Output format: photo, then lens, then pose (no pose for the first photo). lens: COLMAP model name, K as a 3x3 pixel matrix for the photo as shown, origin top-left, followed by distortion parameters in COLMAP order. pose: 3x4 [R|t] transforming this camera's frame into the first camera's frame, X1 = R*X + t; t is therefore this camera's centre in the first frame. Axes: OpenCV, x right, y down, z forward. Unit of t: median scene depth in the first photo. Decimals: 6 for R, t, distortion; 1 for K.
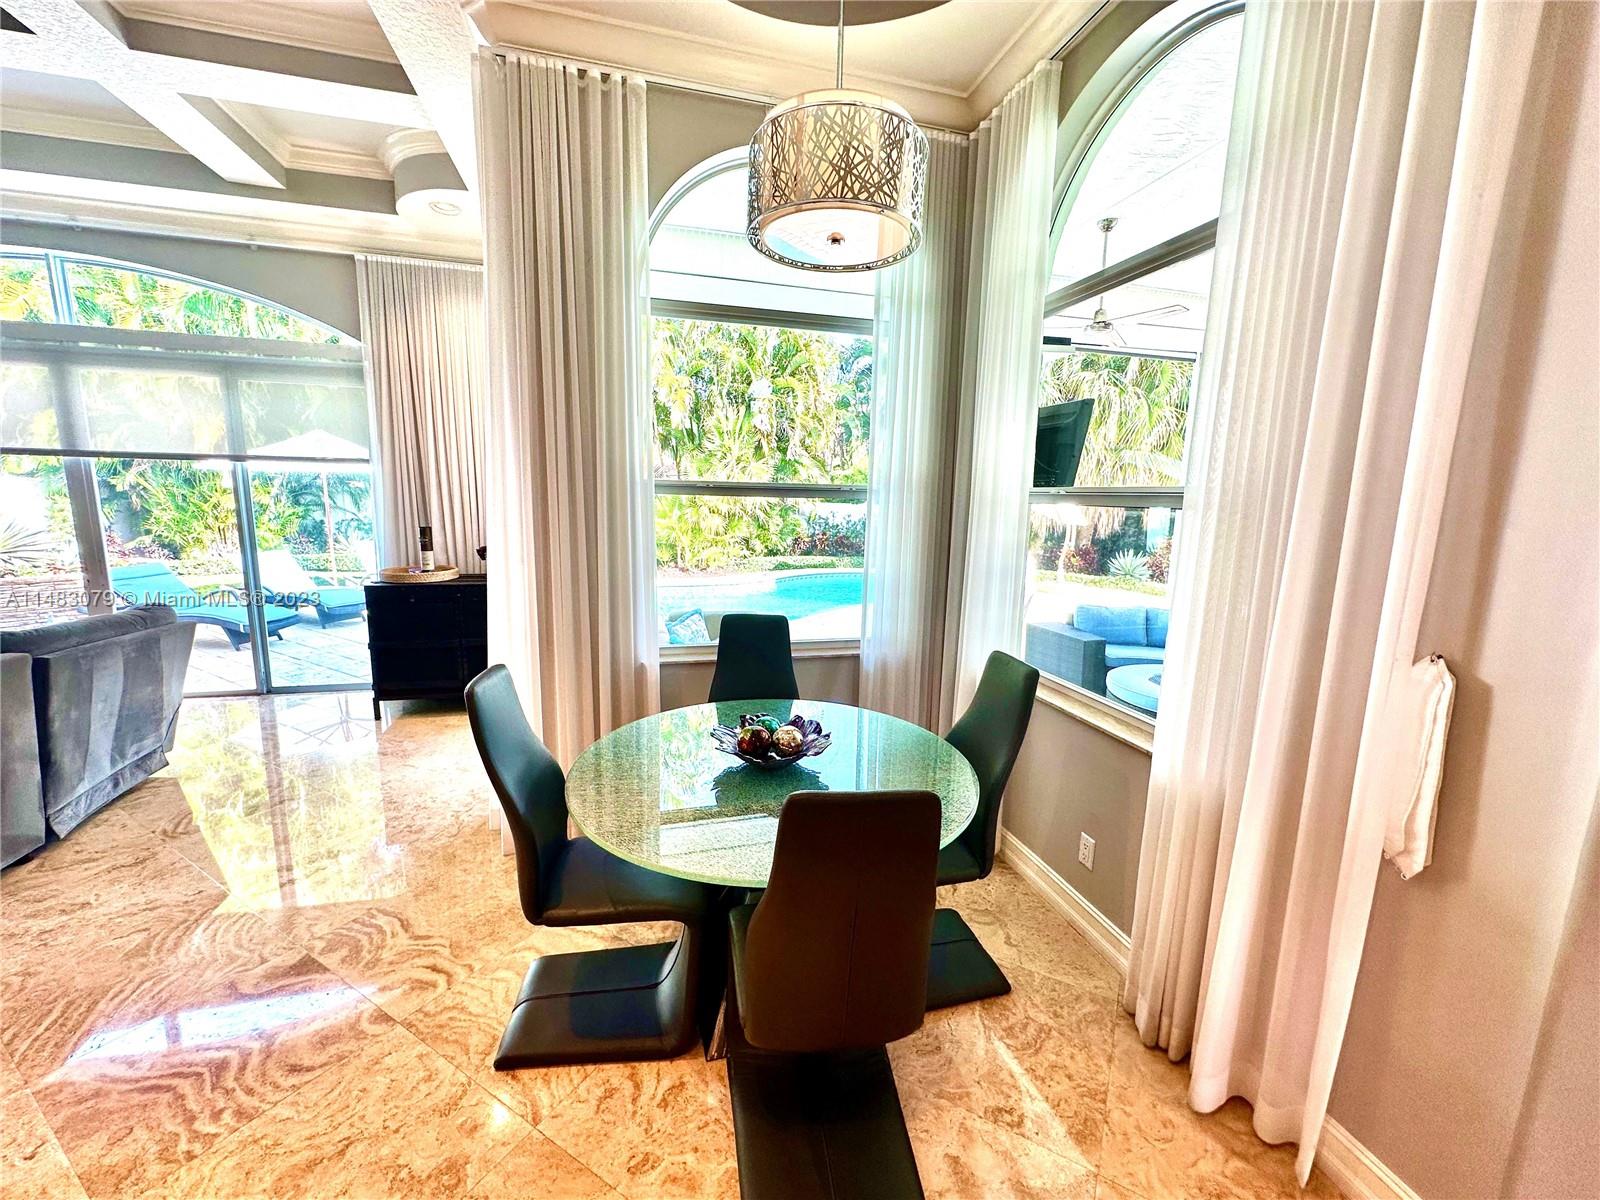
lens RADIAL K [[640.0, 0, 800.0], [0, 640.0, 600.0], [0, 0, 1]] dist [-0.003327, 0.000527]
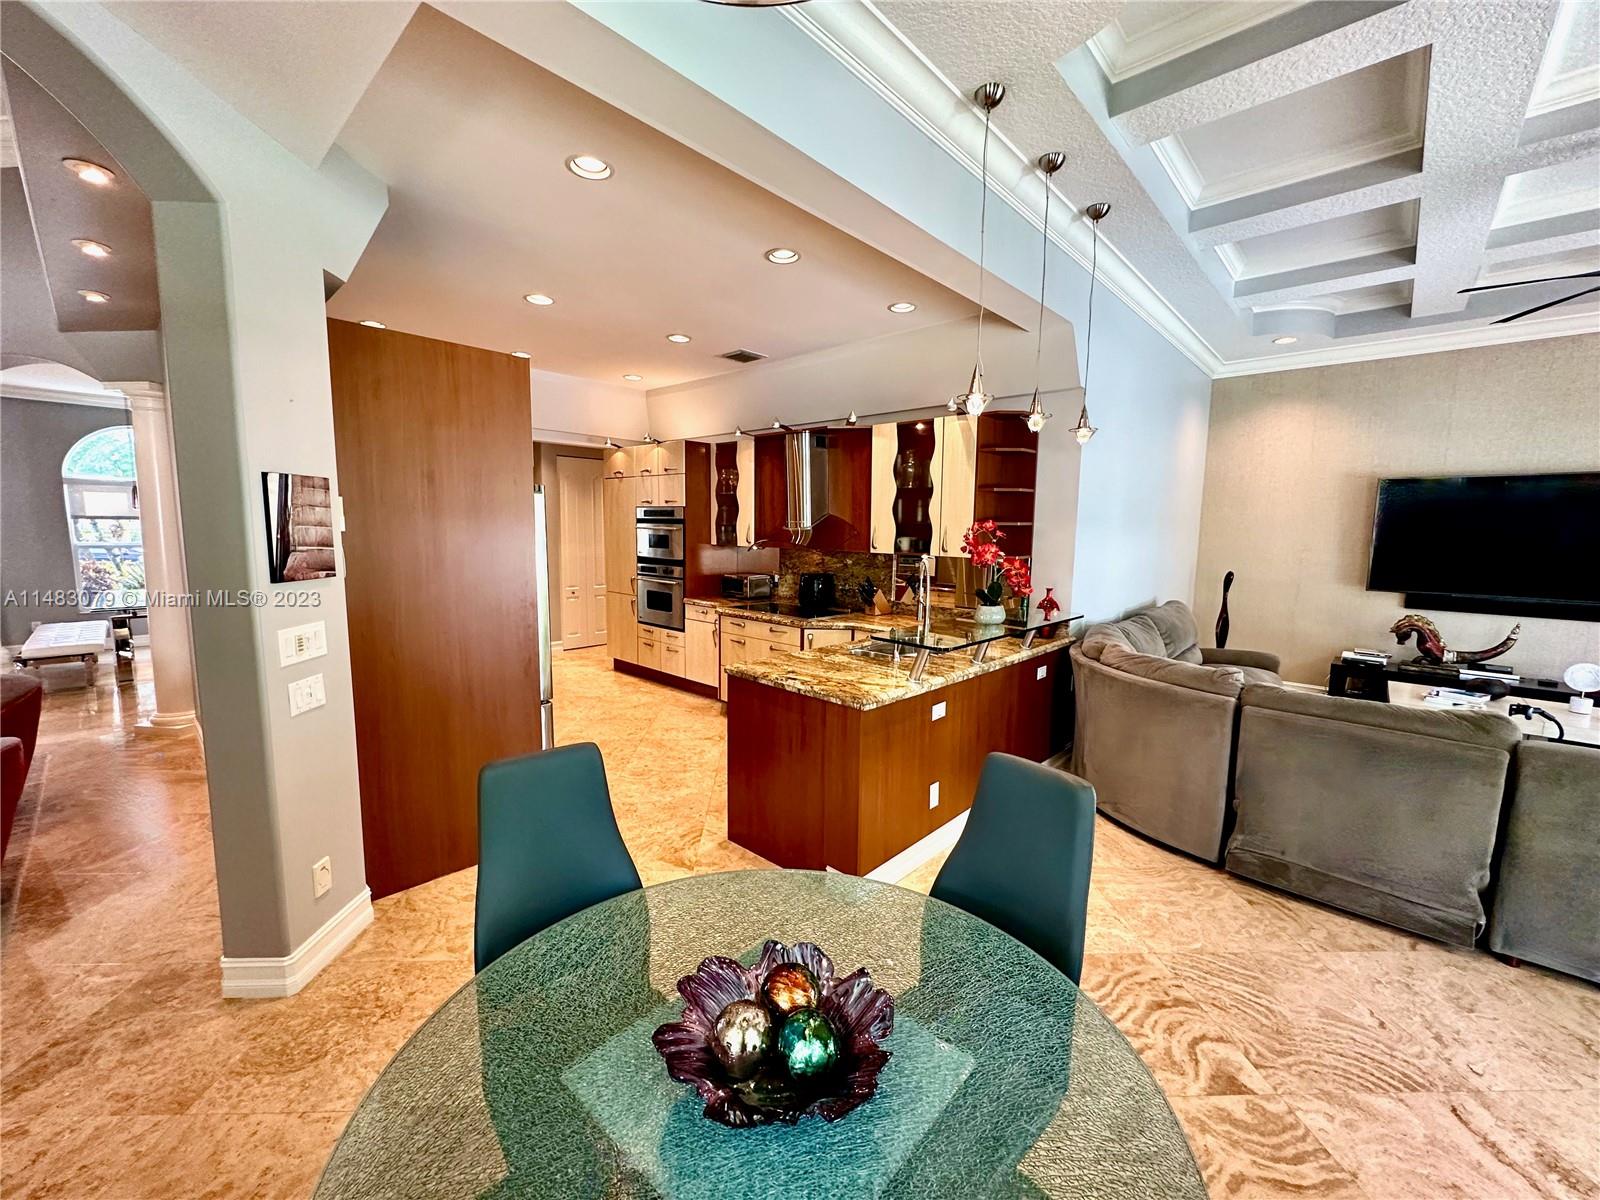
lens RADIAL K [[640.0, 0, 800.0], [0, 640.0, 600.0], [0, 0, 1]] dist [-0.003327, 0.000527]
pose [[-0.844950, 0.027595, -0.534133, 0.128577], [-0.119850, 0.963503, 0.239369, -0.150629], [0.521244, 0.266271, -0.810805, 0.840360]]
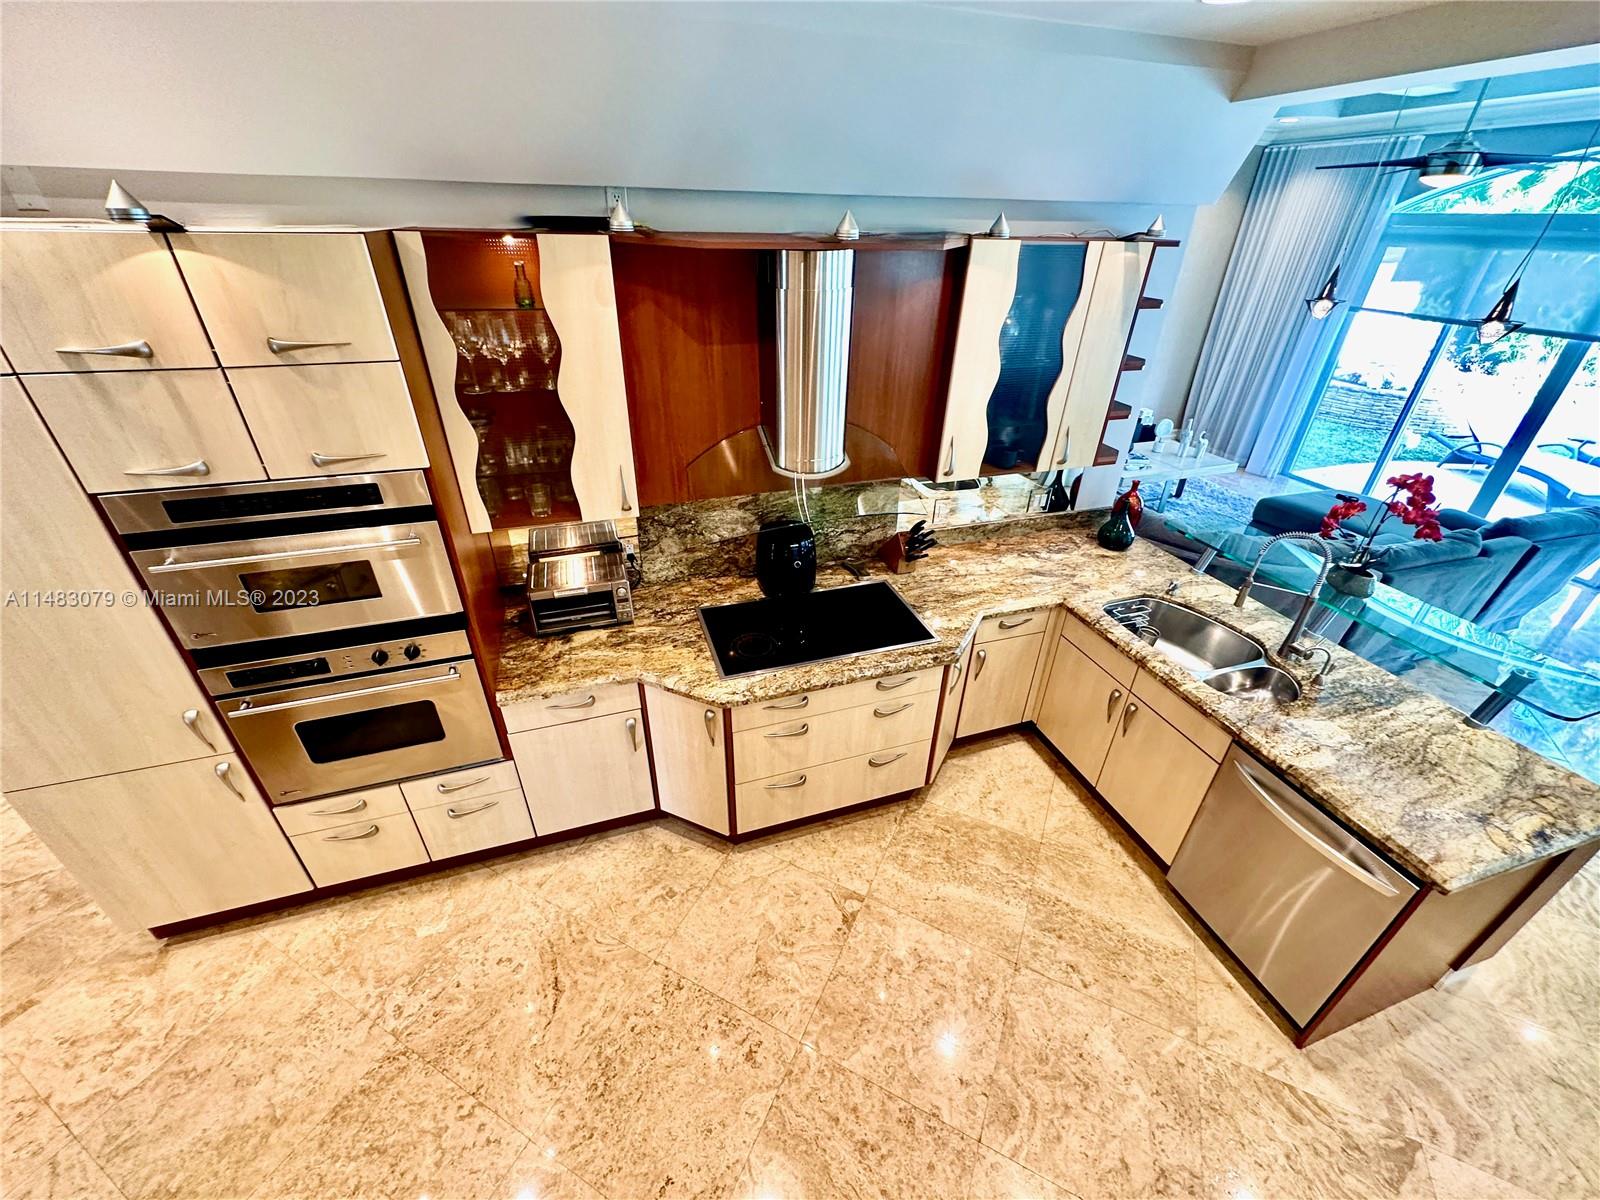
lens RADIAL K [[640.0, 0, 800.0], [0, 640.0, 600.0], [0, 0, 1]] dist [-0.003327, 0.000527]
pose [[0.064185, 0.492749, -0.867801, 0.003915], [-0.177401, 0.861378, 0.475980, -0.164475], [0.982043, 0.123398, 0.142701, -0.691590]]
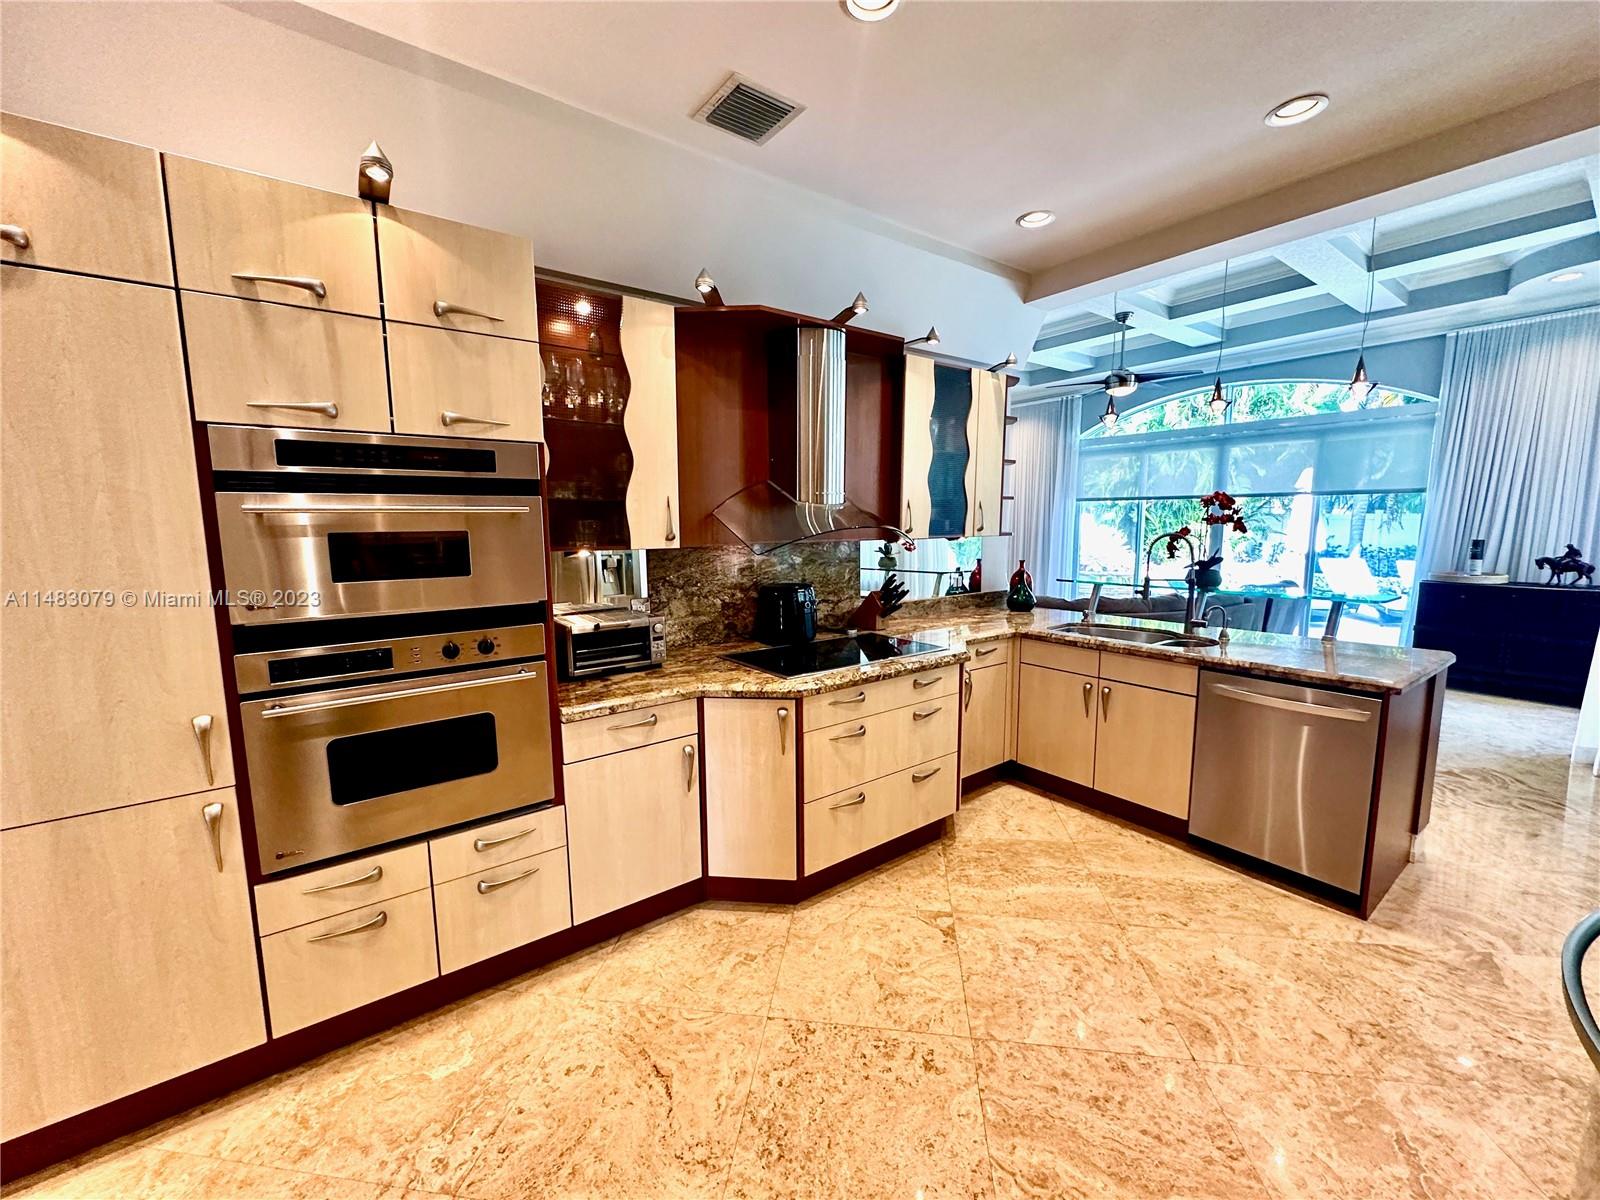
lens RADIAL K [[640.0, 0, 800.0], [0, 640.0, 600.0], [0, 0, 1]] dist [-0.003327, 0.000527]
pose [[0.373473, 0.090074, -0.923257, 0.097312], [-0.131625, 0.990350, 0.043375, 0.173866], [0.918255, 0.105324, 0.381725, -0.959248]]
